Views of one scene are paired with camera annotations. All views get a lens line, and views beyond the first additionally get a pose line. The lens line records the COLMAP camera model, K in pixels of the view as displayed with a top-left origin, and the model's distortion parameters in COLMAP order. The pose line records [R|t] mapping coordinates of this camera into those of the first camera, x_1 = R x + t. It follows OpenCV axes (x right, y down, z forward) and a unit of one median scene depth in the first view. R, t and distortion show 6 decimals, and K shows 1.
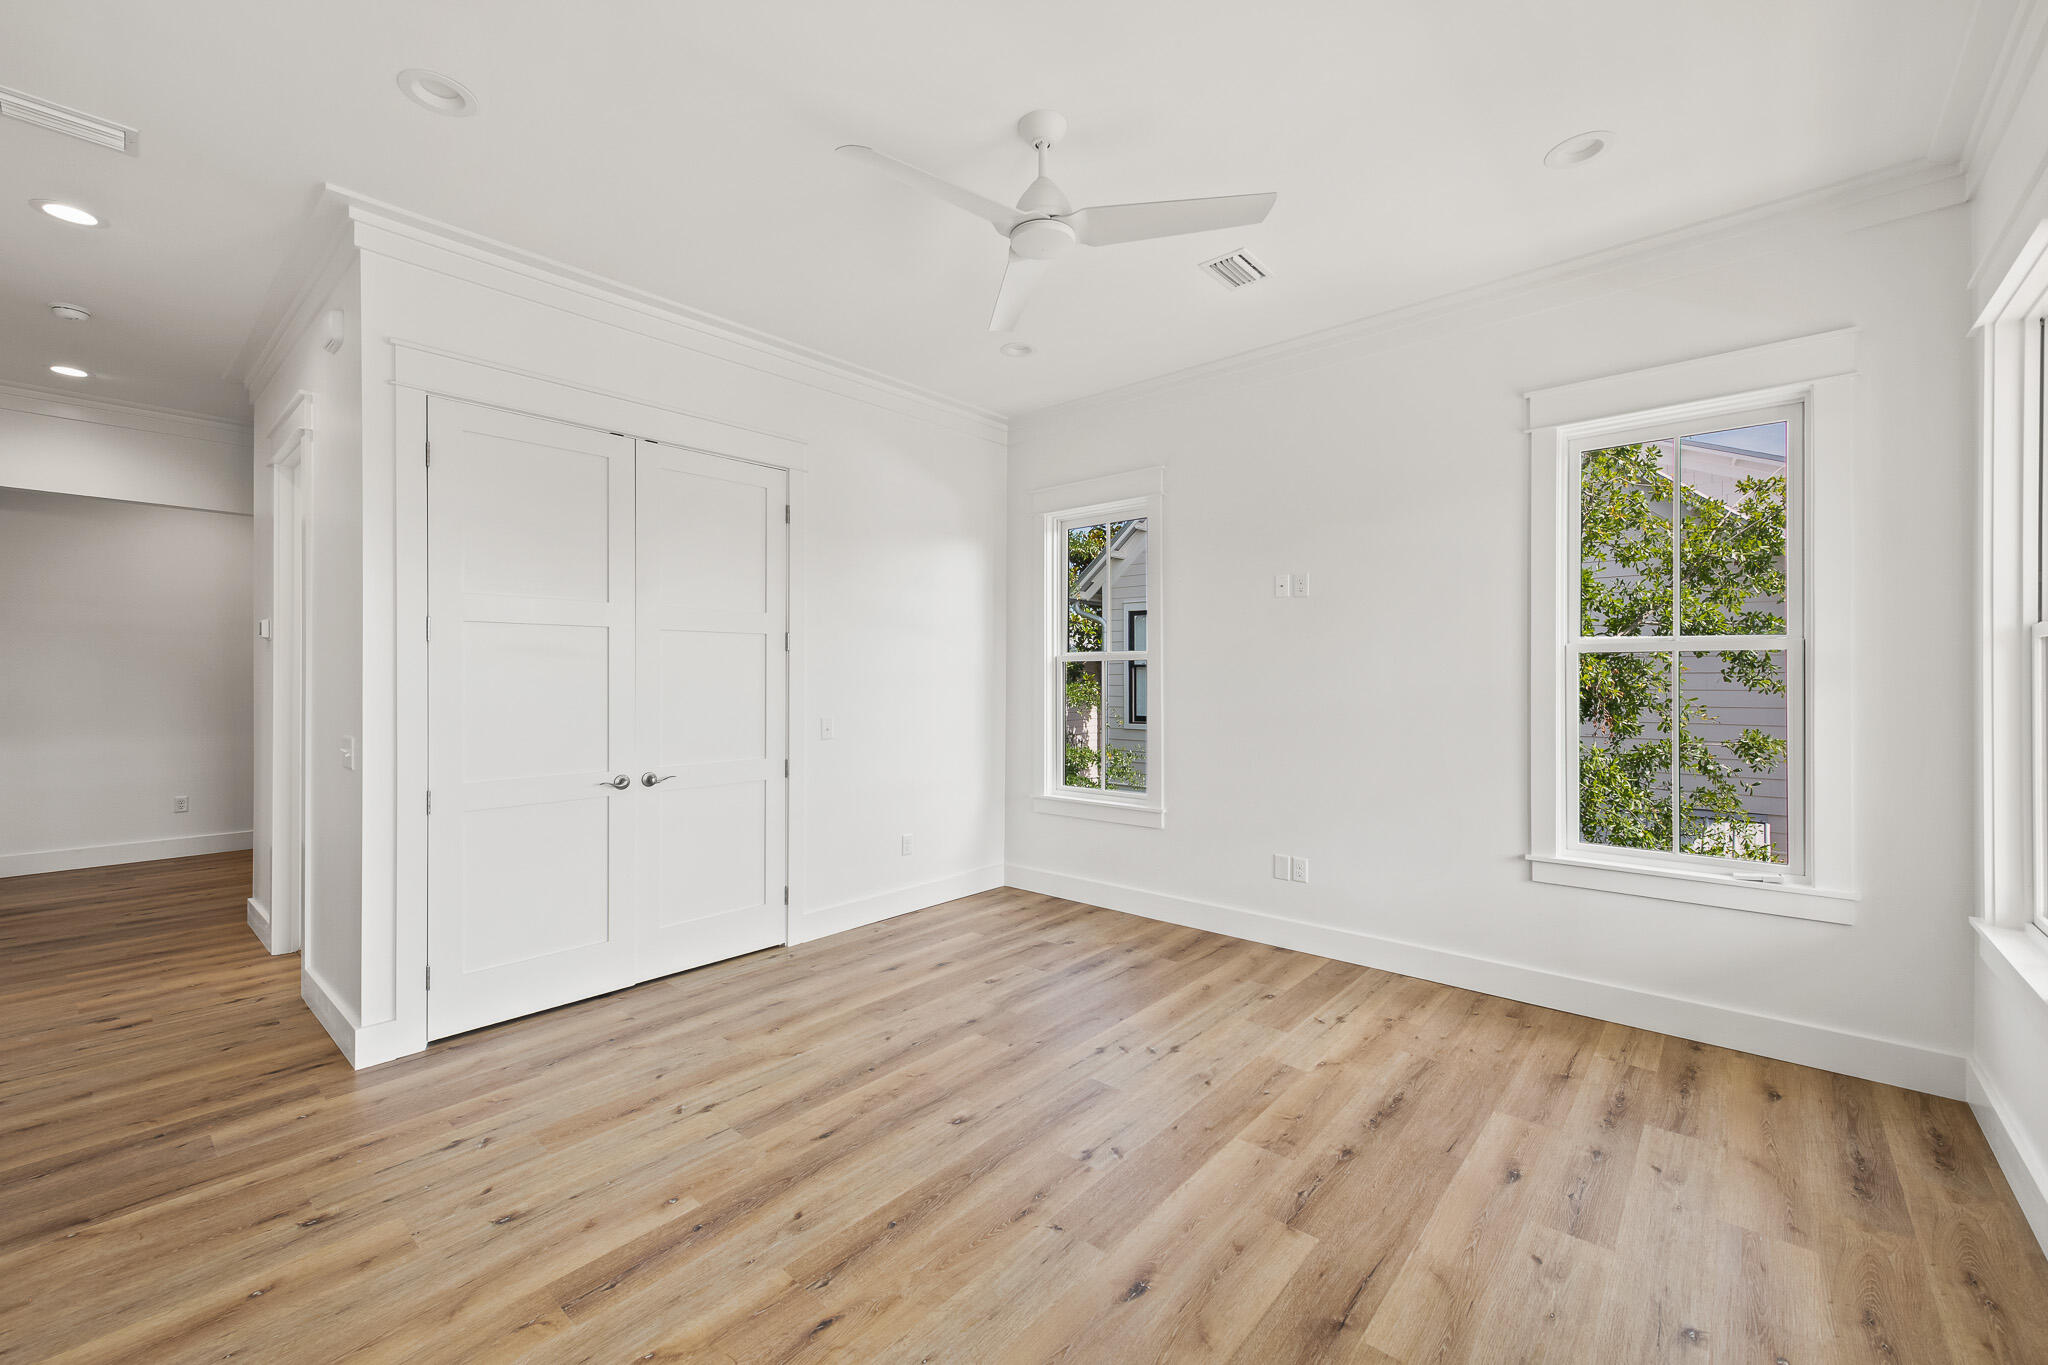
lens RADIAL K [[822.6, 0, 1013.2], [0, 822.6, 680.9], [0, 0, 1]] dist [0.009254, 0.000122]
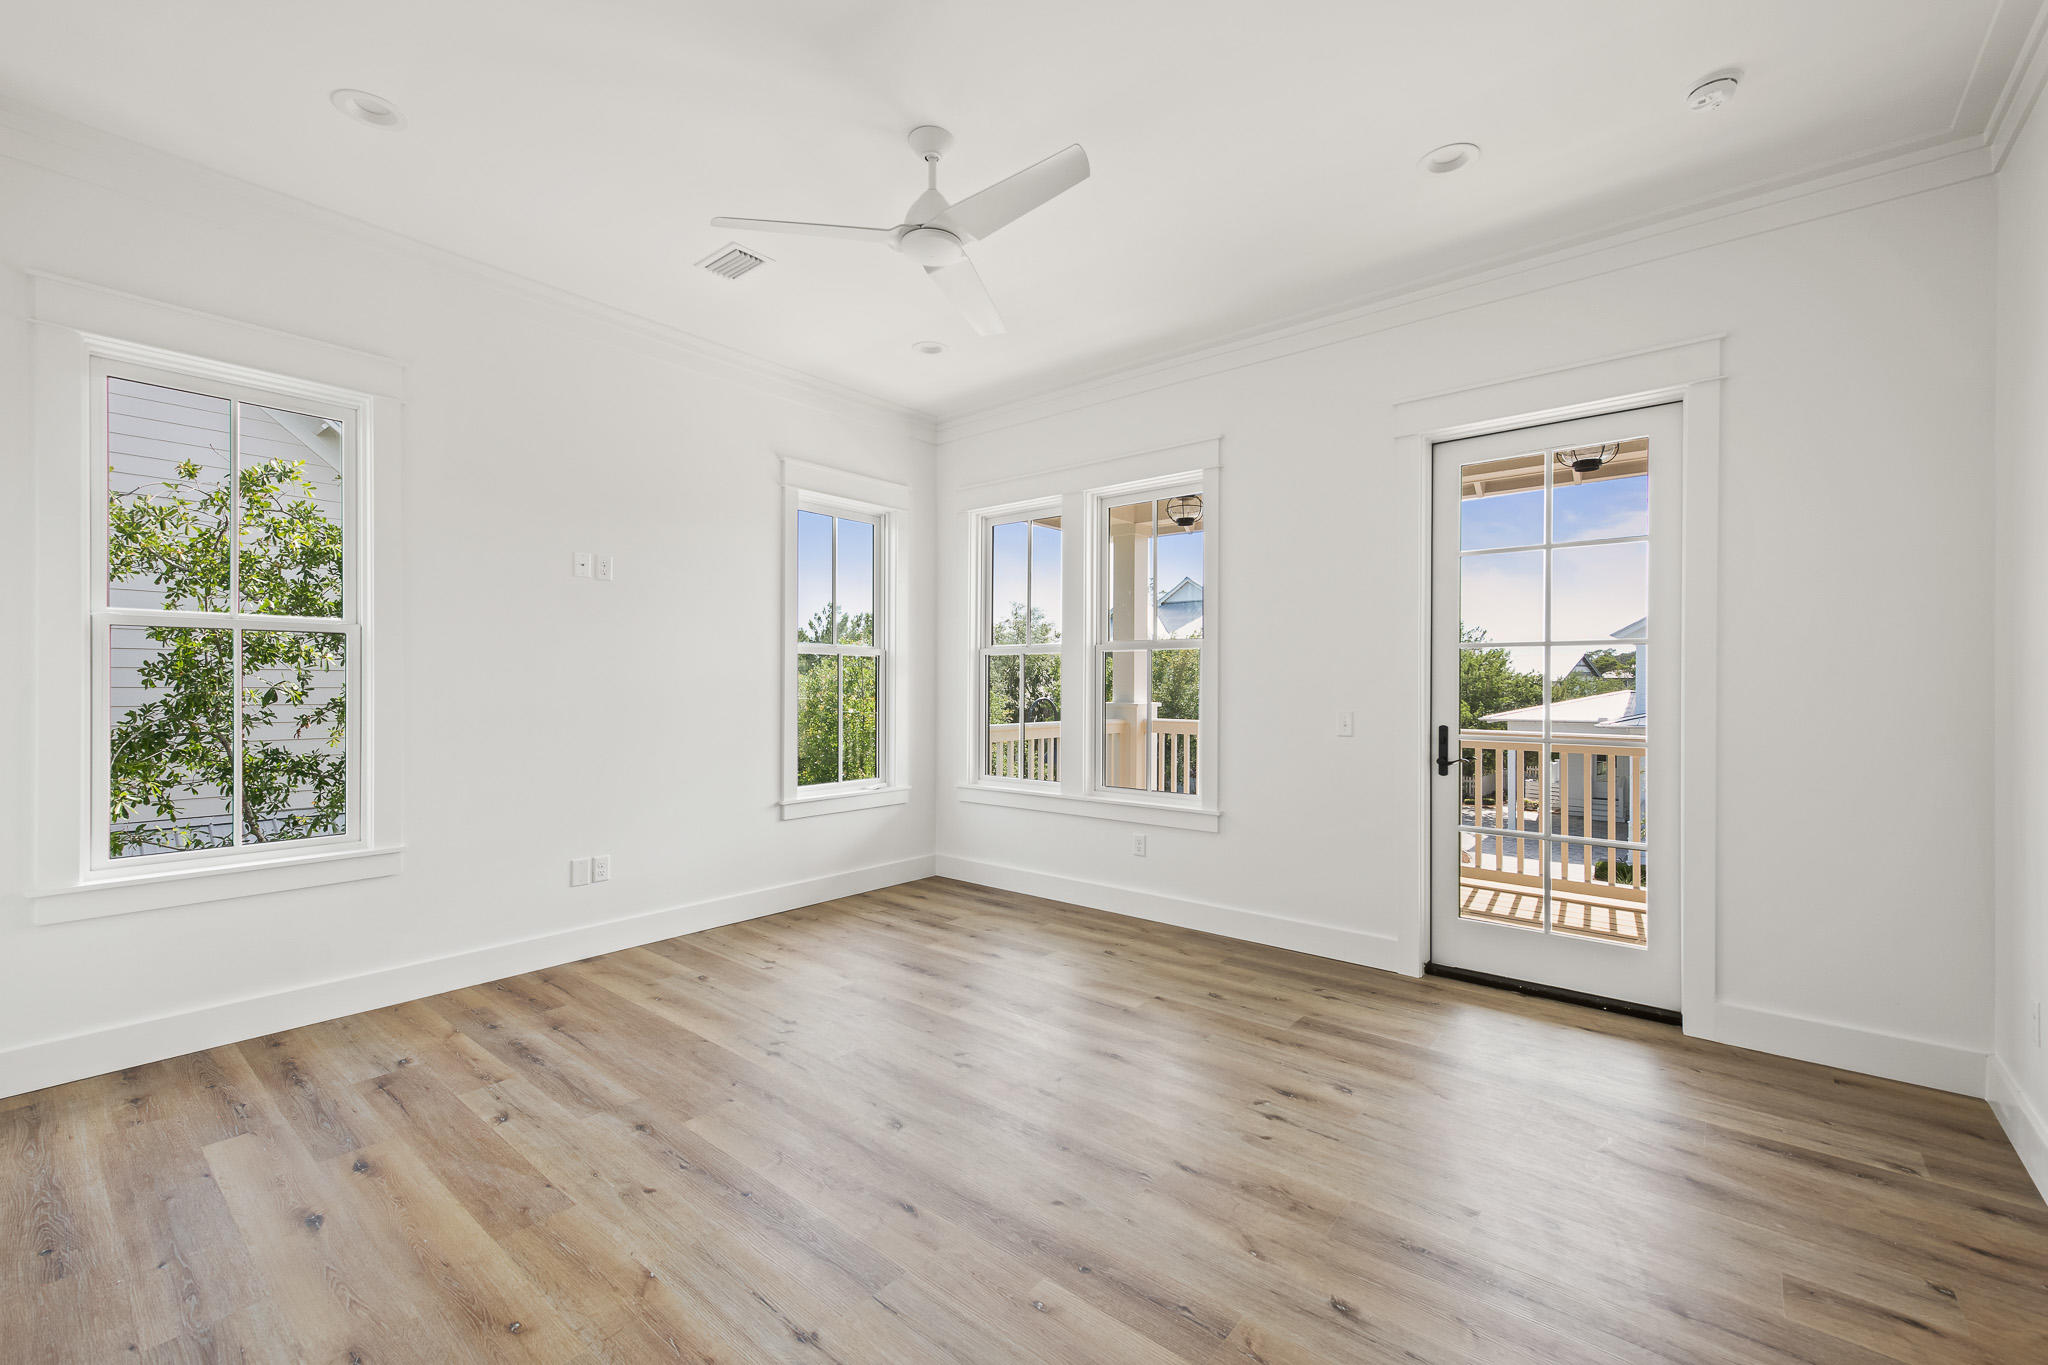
lens RADIAL K [[867.5, 0, 1017.2], [0, 867.5, 679.5], [0, 0, 1]] dist [0.018537, -0.000046]
pose [[-0.017401, 0.003940, 0.999841, -0.715457], [0.003935, 0.999985, -0.003872, 0.022964], [-0.999841, 0.003867, -0.017416, 0.594179]]
